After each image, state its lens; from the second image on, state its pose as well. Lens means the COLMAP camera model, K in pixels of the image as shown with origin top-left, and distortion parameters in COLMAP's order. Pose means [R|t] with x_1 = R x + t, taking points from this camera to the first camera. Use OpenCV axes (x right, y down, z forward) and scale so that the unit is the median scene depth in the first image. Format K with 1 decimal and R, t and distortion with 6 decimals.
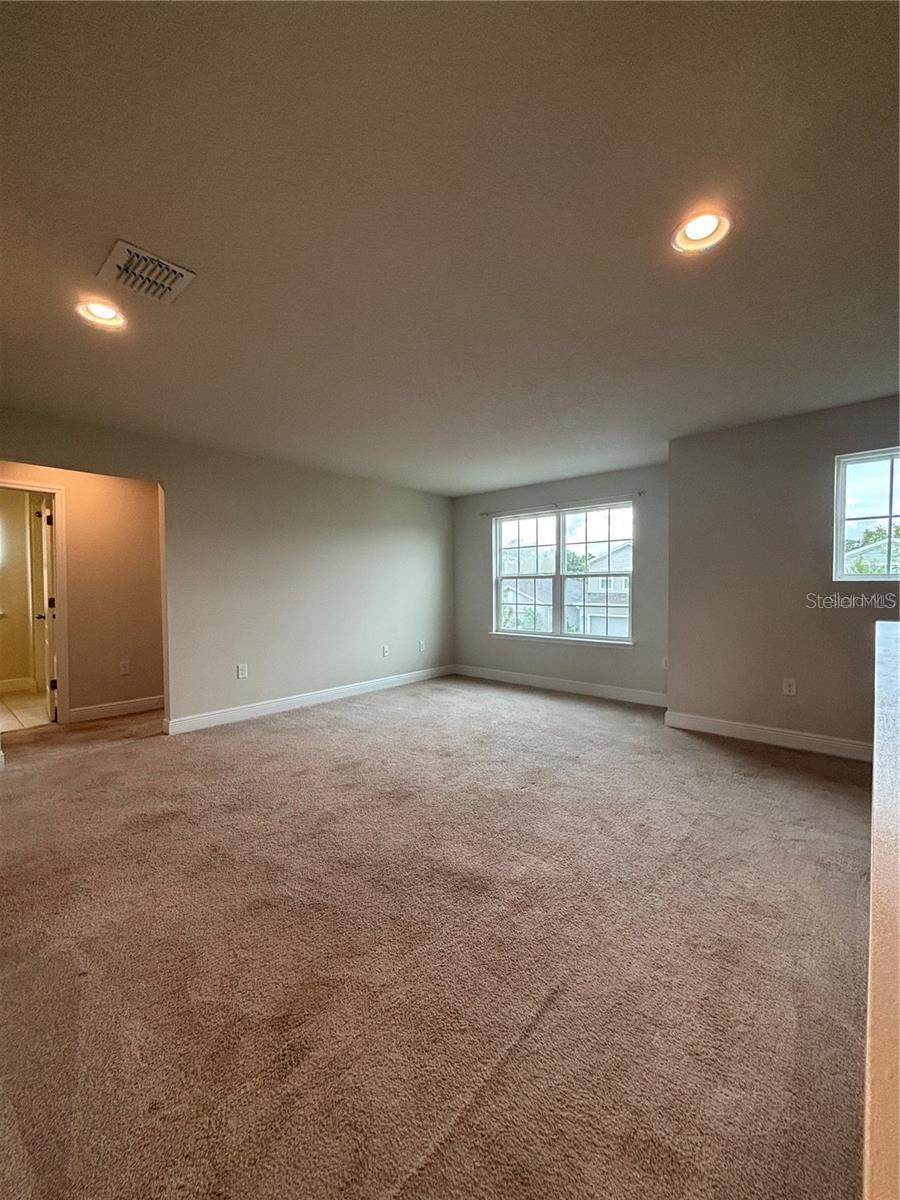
lens RADIAL K [[486.5, 0, 450.0], [0, 486.5, 600.0], [0, 0, 1]] dist [0.000984, -0.000227]
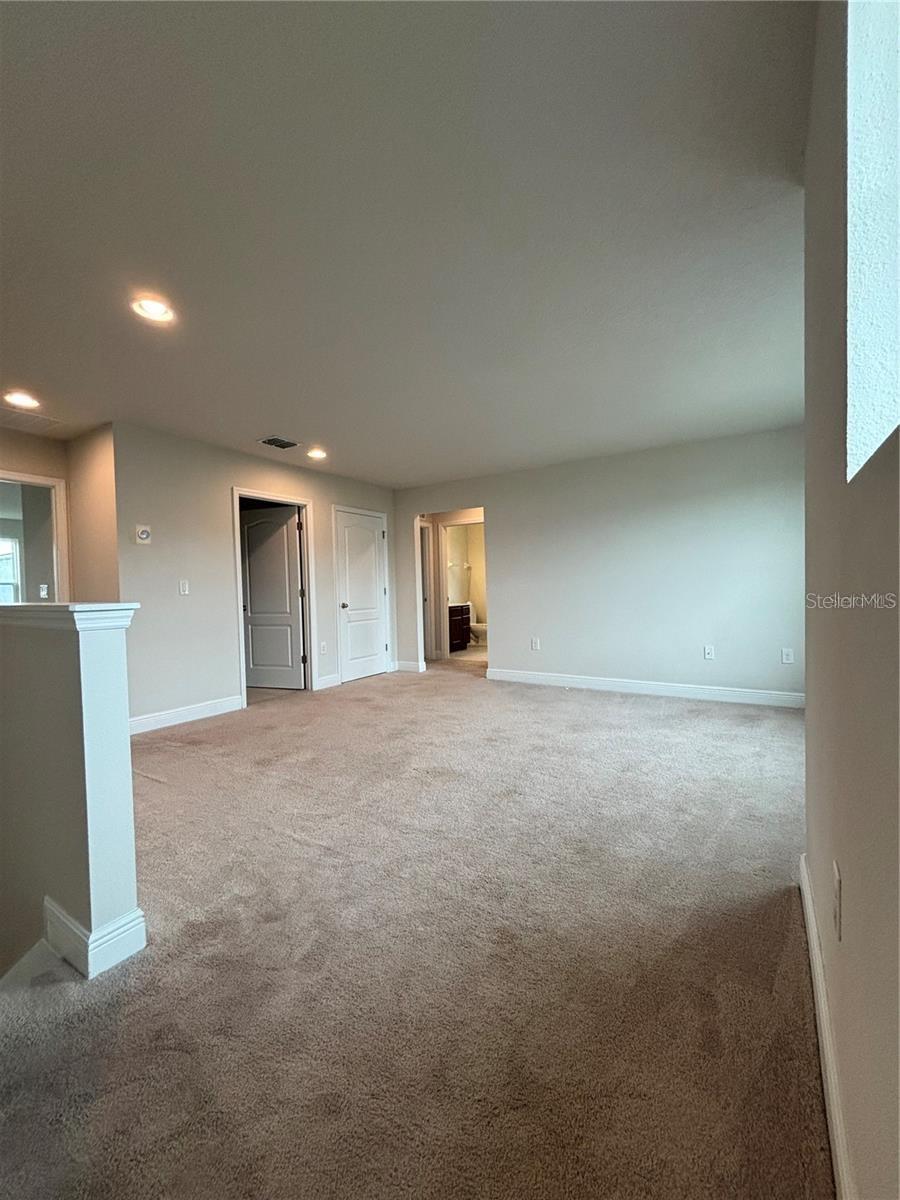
lens RADIAL K [[486.5, 0, 450.0], [0, 486.5, 600.0], [0, 0, 1]] dist [0.000984, -0.000227]
pose [[0.163419, 0.034702, -0.985946, 0.873142], [-0.015944, 0.999344, 0.032531, 0.000264], [0.986428, 0.010404, 0.163865, 0.691137]]
